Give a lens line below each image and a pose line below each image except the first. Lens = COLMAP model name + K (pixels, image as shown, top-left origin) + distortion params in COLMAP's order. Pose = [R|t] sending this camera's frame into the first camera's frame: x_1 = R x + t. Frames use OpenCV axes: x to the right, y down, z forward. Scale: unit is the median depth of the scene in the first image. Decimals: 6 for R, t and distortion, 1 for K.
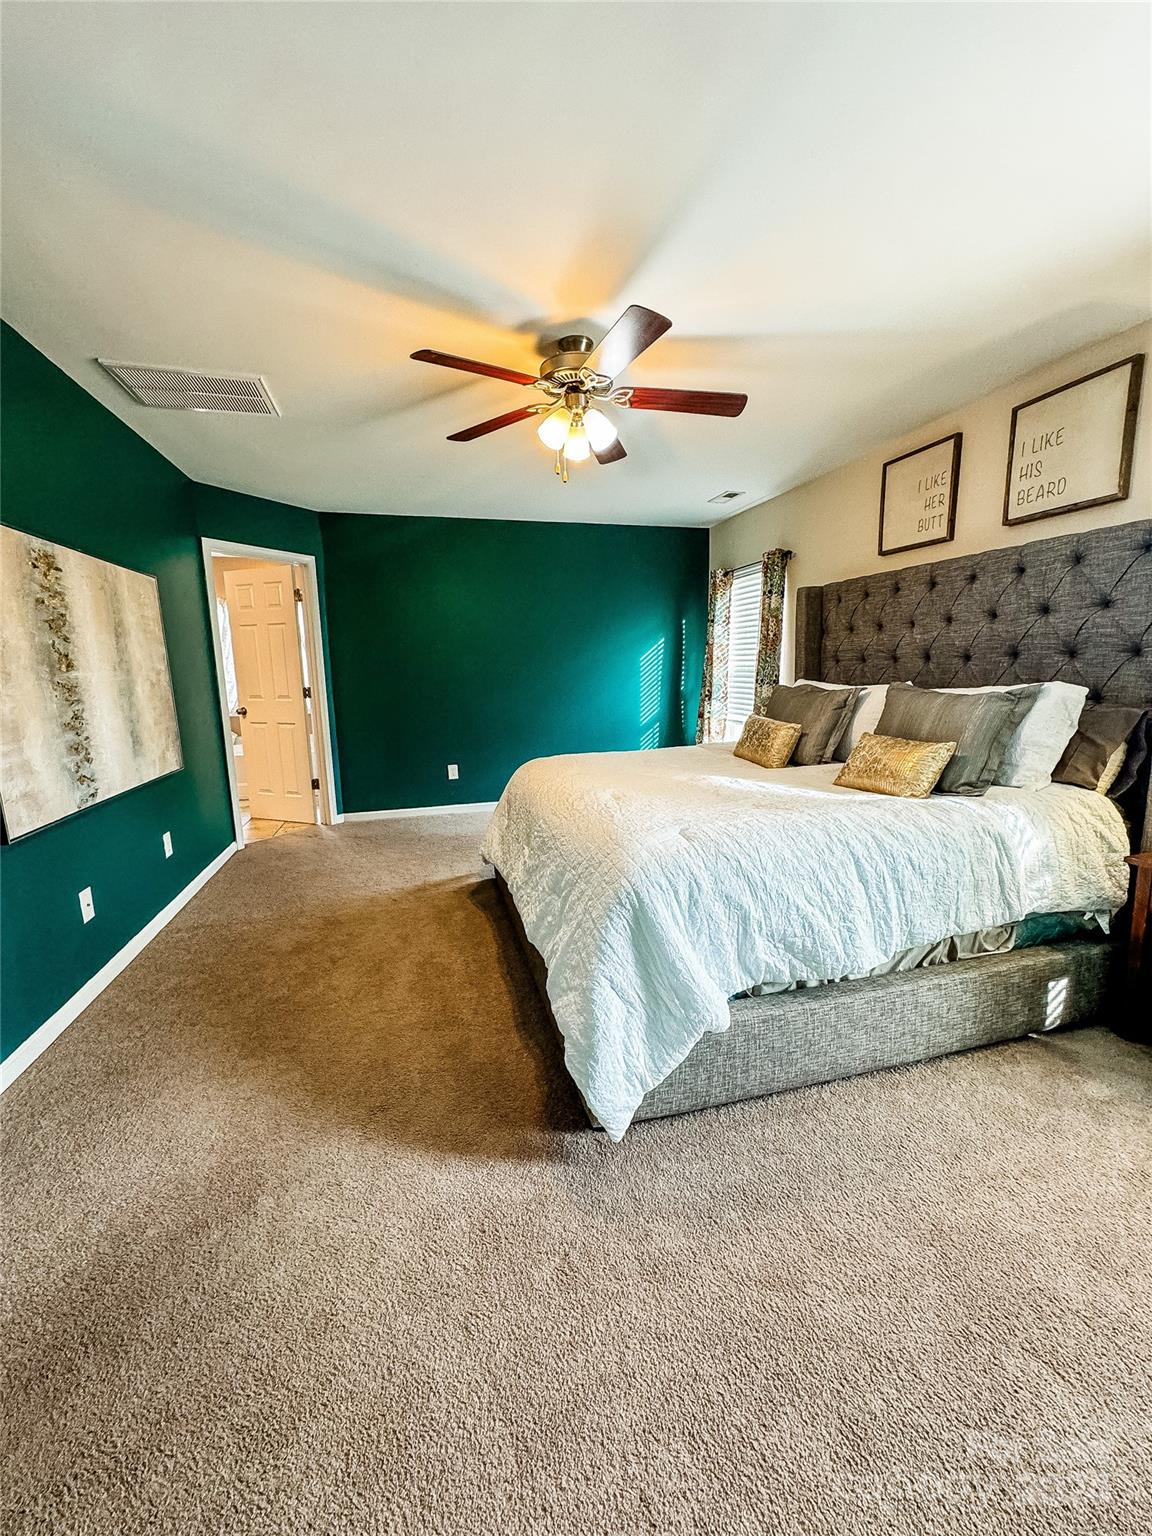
lens RADIAL K [[615.4, 0, 580.2], [0, 615.4, 767.6], [0, 0, 1]] dist [-0.000341, 0.000125]
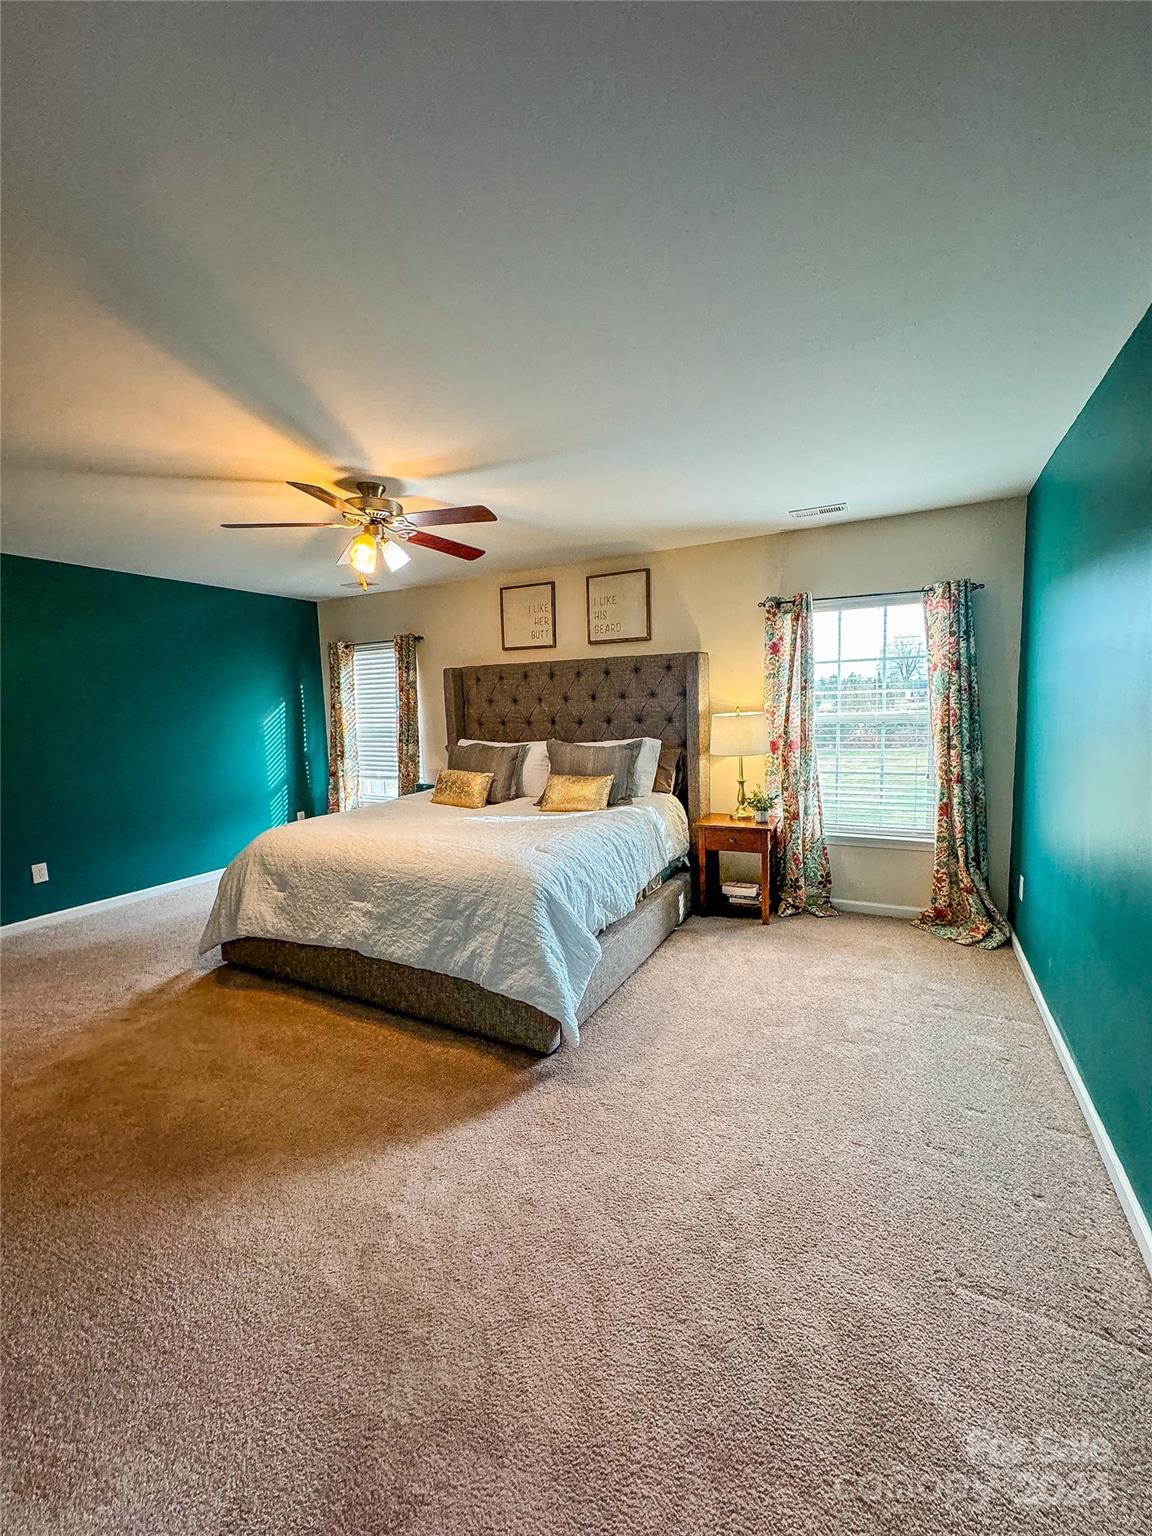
lens RADIAL K [[615.4, 0, 580.2], [0, 615.4, 767.6], [0, 0, 1]] dist [-0.000341, 0.000125]
pose [[0.680602, -0.078801, 0.728403, -0.545227], [0.135584, 0.990573, -0.019523, -0.031892], [-0.719999, 0.112048, 0.684870, -0.081167]]
